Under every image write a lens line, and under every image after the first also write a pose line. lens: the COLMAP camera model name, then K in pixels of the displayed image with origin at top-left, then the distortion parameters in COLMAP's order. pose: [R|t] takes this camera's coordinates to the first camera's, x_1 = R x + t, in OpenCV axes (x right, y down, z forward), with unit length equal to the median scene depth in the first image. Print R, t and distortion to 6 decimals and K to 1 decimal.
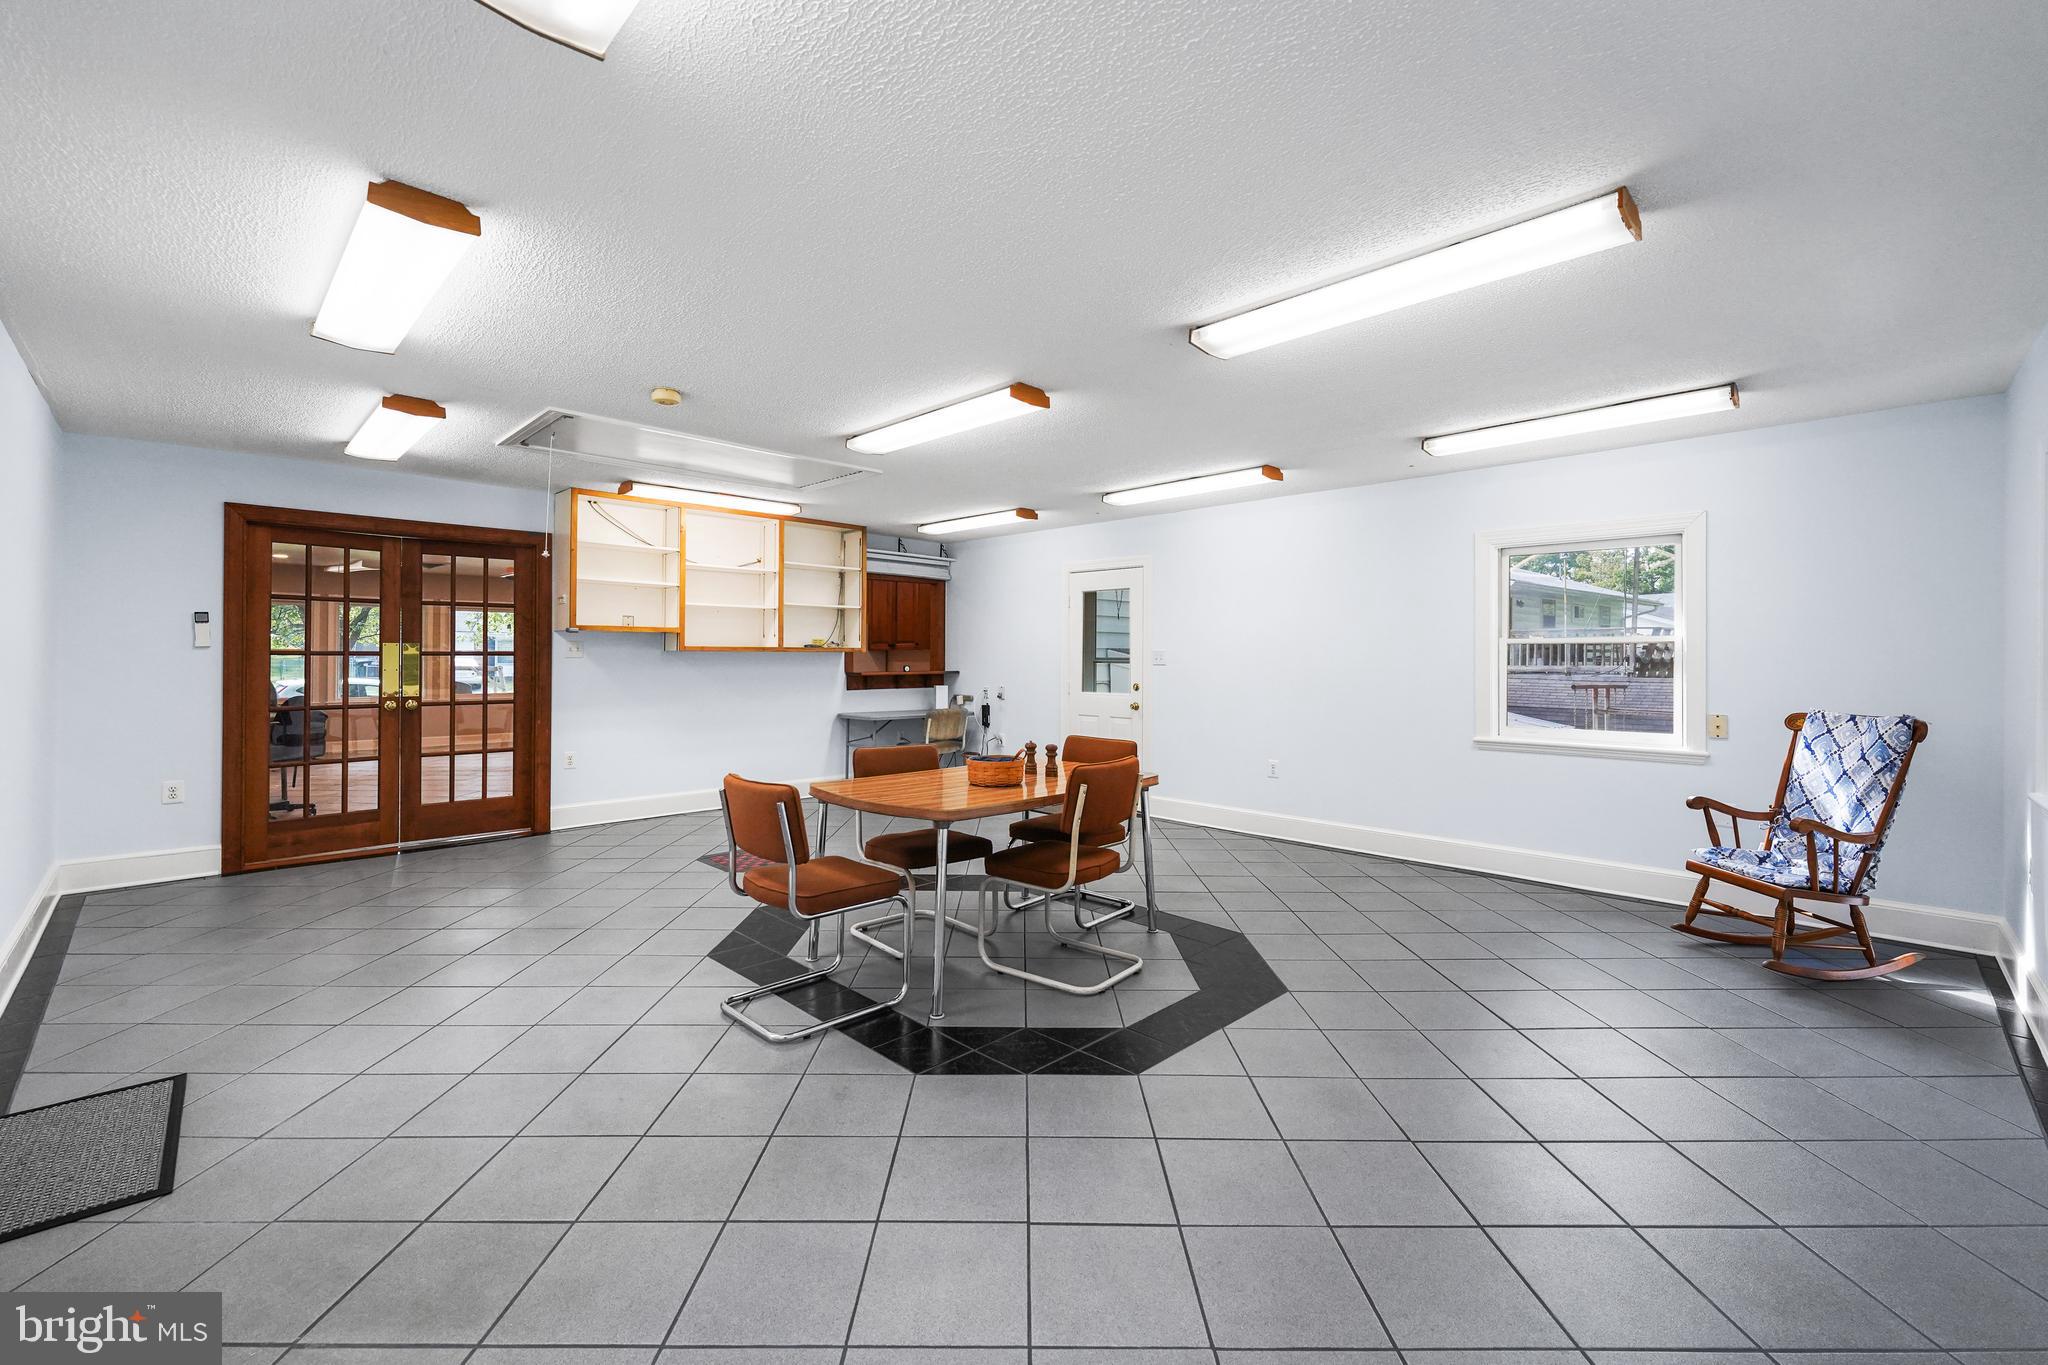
lens RADIAL K [[839.9, 0, 1023.9], [0, 839.9, 669.3], [0, 0, 1]] dist [0.000111, 0.000052]
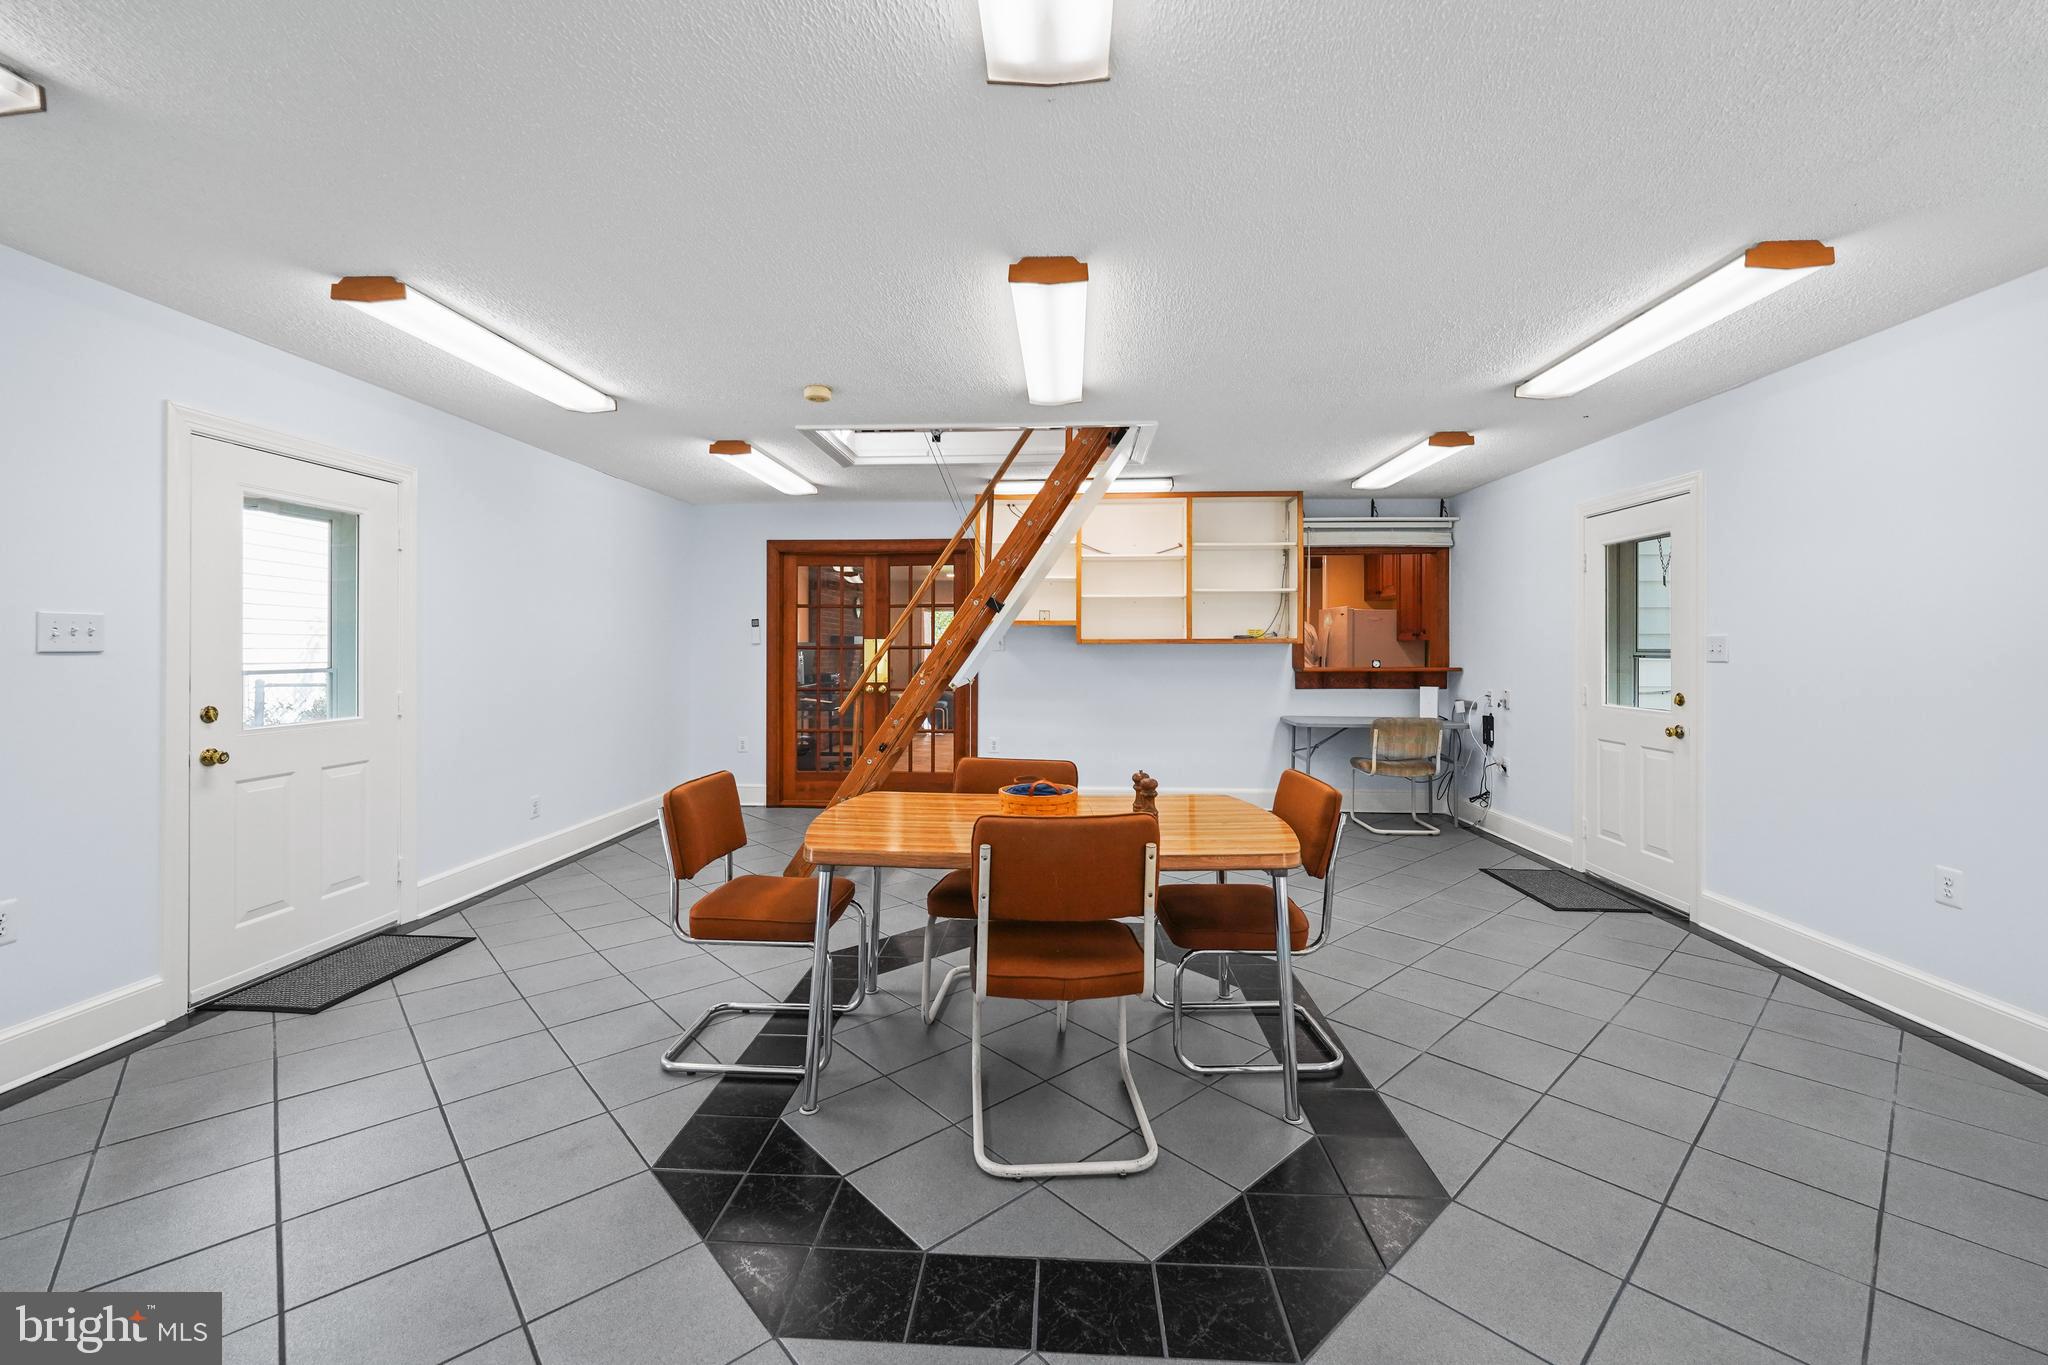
lens RADIAL K [[837.2, 0, 1026.4], [0, 837.2, 664.9], [0, 0, 1]] dist [0.001457, -0.000044]
pose [[0.669332, 0.010510, -0.742889, 0.242900], [-0.007533, 0.999945, 0.007359, -0.003432], [0.742925, 0.000671, 0.669374, 0.251224]]
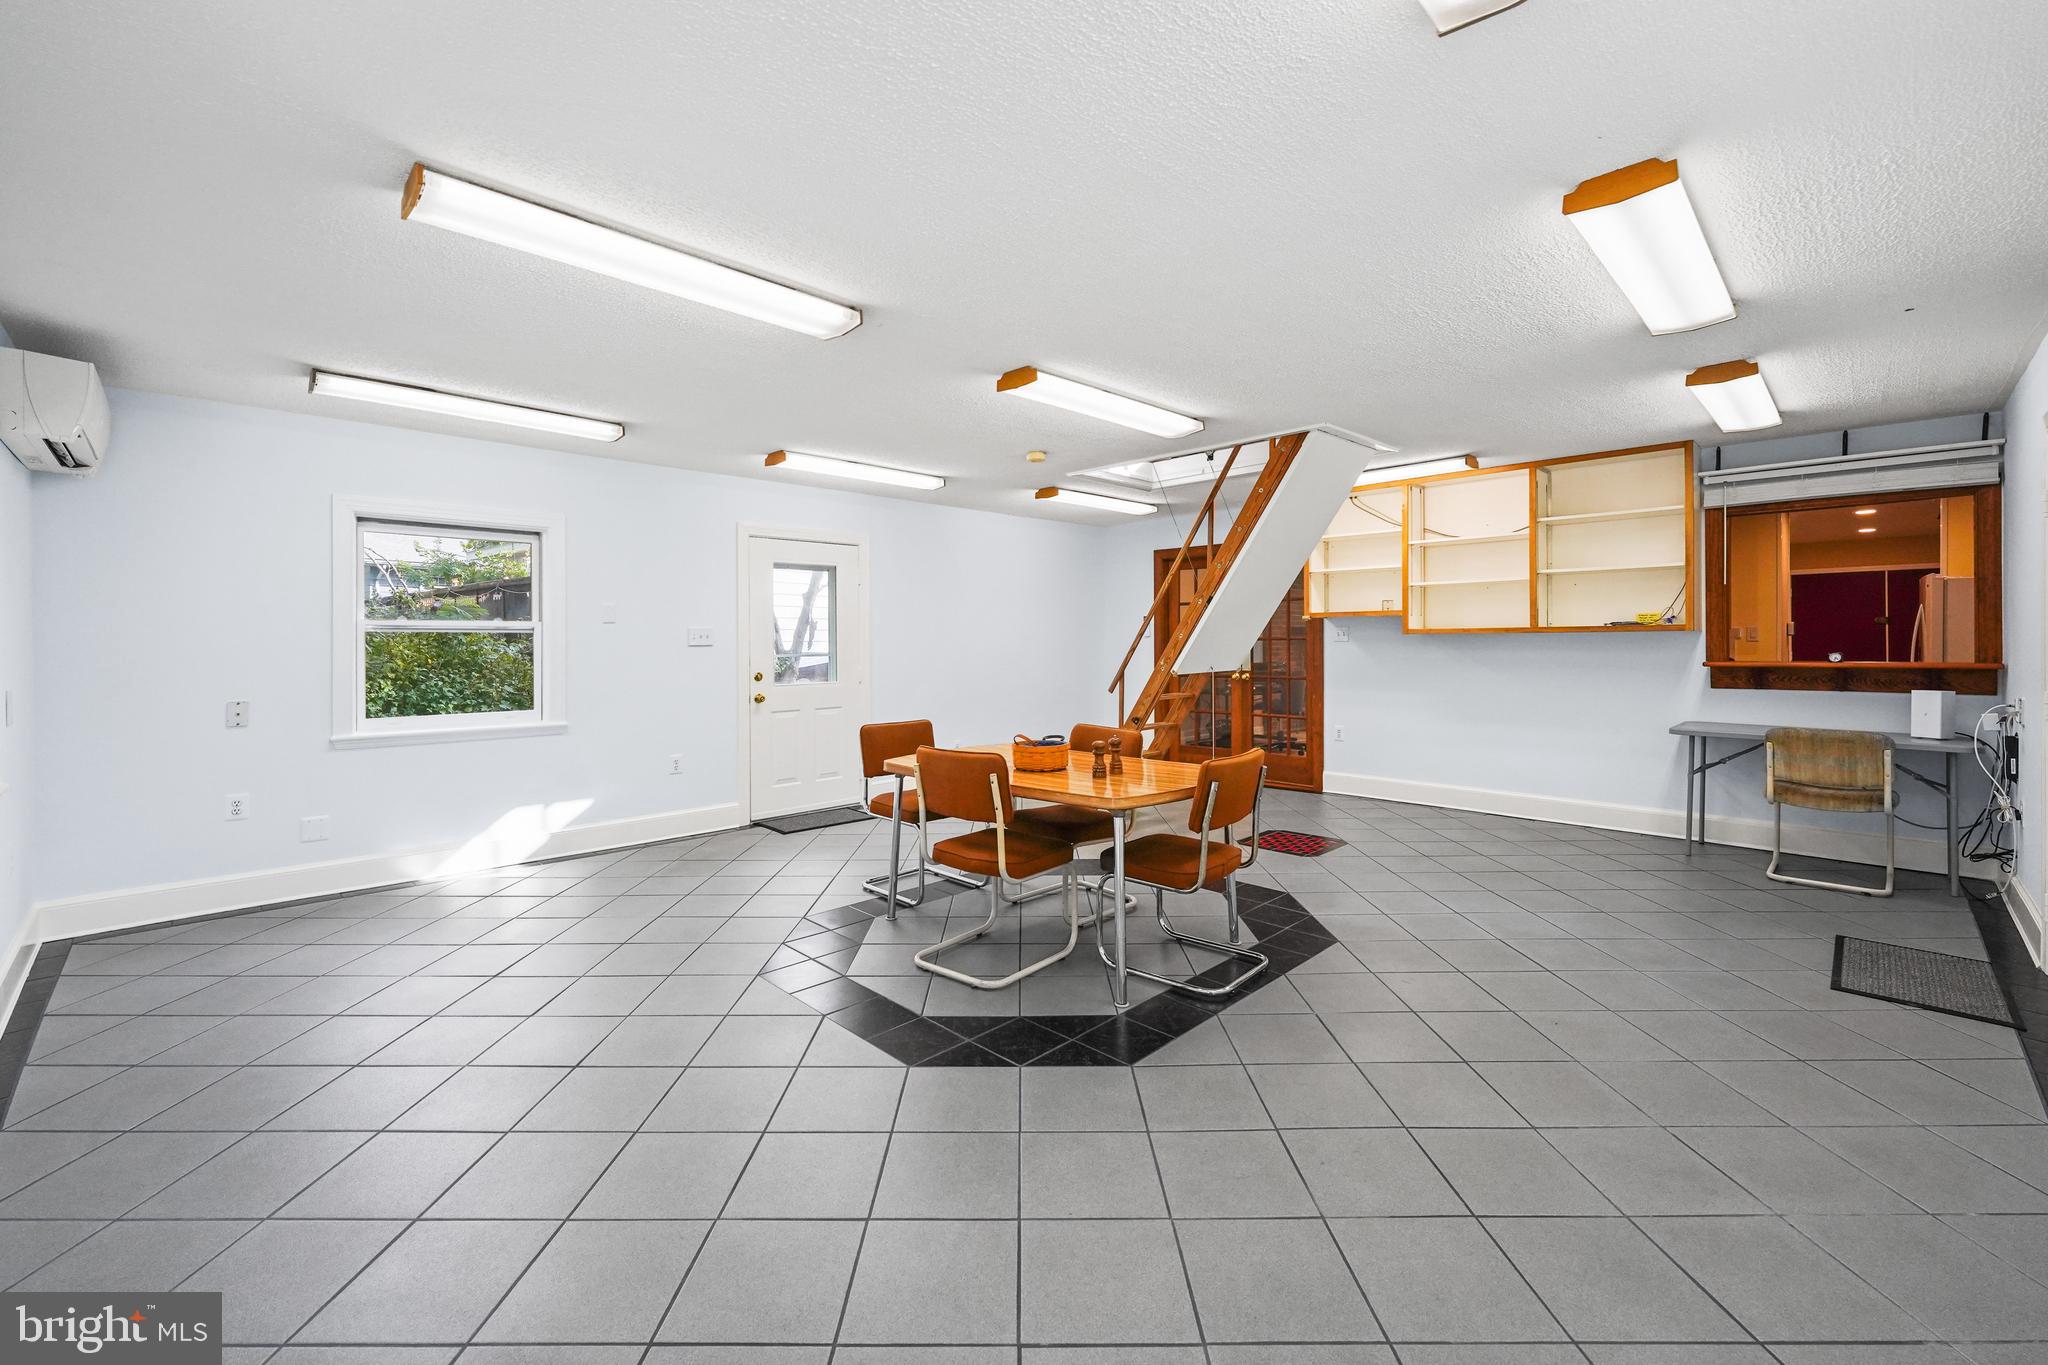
lens RADIAL K [[839.9, 0, 1023.9], [0, 839.9, 669.3], [0, 0, 1]] dist [0.000111, 0.000052]
pose [[-0.006920, 0.029405, -0.999544, 0.478414], [-0.006588, 0.999545, 0.029451, -0.006143], [0.999954, 0.006789, -0.006724, 0.485459]]
